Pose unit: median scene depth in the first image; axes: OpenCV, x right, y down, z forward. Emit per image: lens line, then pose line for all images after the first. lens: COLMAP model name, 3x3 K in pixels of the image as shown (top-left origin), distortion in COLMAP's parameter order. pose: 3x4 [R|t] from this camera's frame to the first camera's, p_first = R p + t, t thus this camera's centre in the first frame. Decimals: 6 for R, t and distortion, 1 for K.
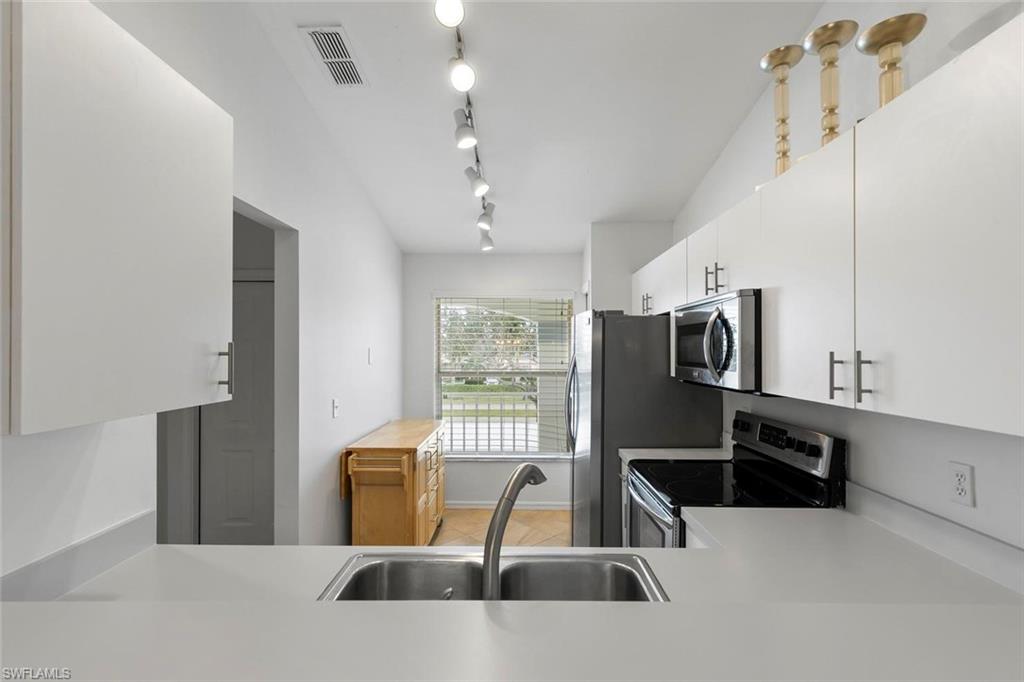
lens RADIAL K [[464.8, 0, 512.7], [0, 464.8, 346.4], [0, 0, 1]] dist [0.024826, -0.000063]
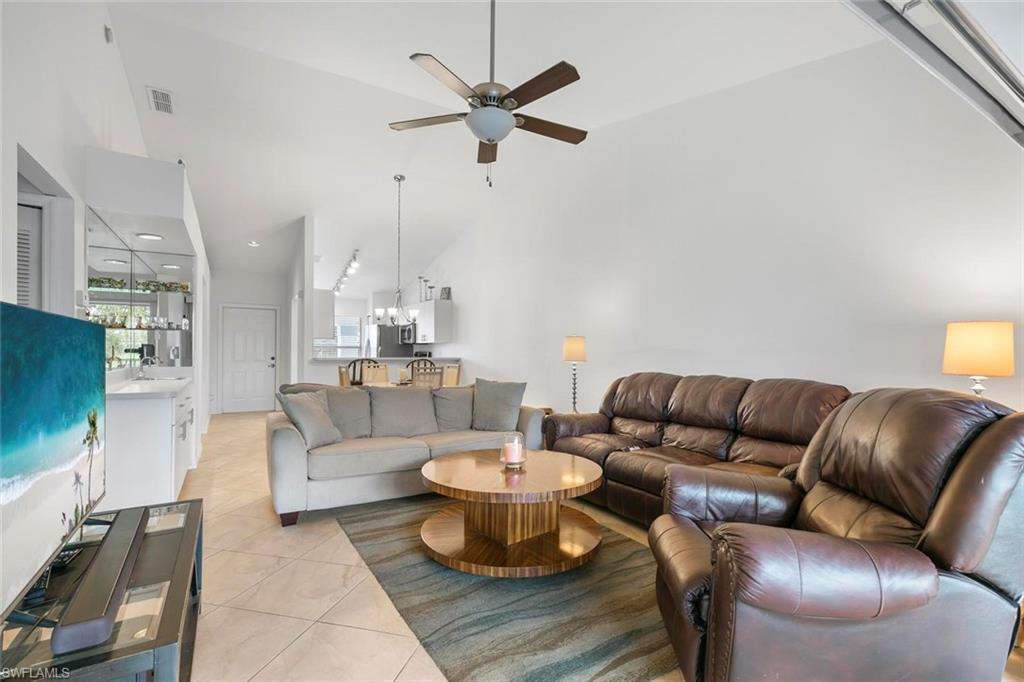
lens RADIAL K [[453.8, 0, 512.0], [0, 453.8, 341.0], [0, 0, 1]] dist [0.015907, -0.000064]
pose [[0.834987, 0.011625, 0.550148, -1.201292], [-0.003709, 0.999873, -0.015498, 0.134505], [-0.550258, 0.010900, 0.834924, -3.377545]]
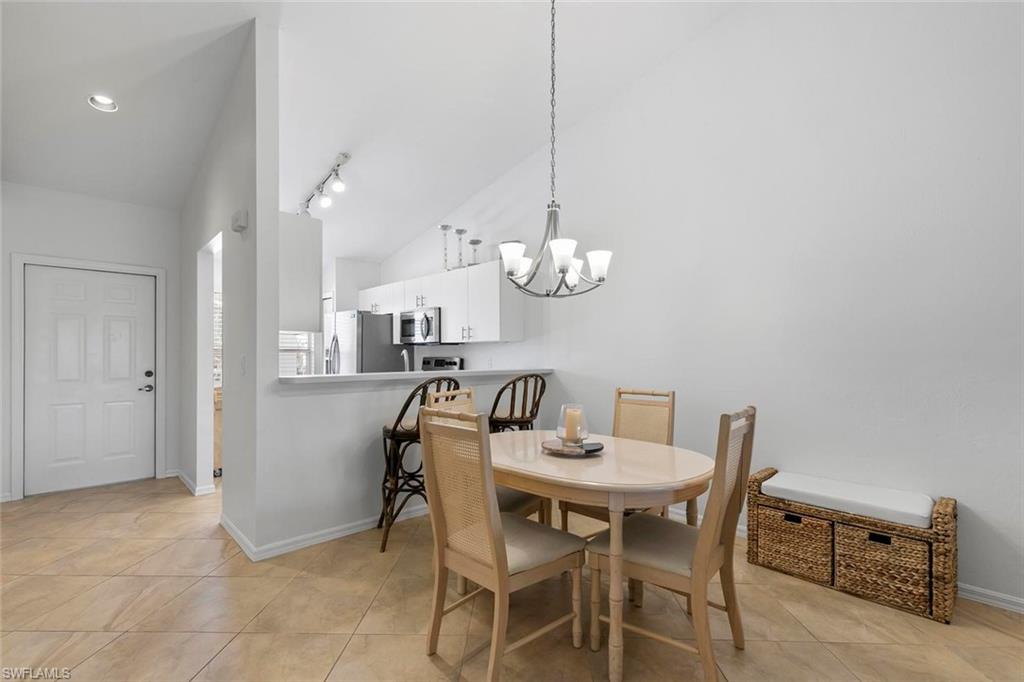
lens RADIAL K [[470.4, 0, 512.0], [0, 470.4, 341.0], [0, 0, 1]] dist [0.016725, 0.000052]
pose [[0.717424, 0.015885, 0.696456, -1.045533], [-0.001723, 0.999777, -0.021028, 0.129992], [-0.696635, 0.013886, 0.717291, -1.236924]]
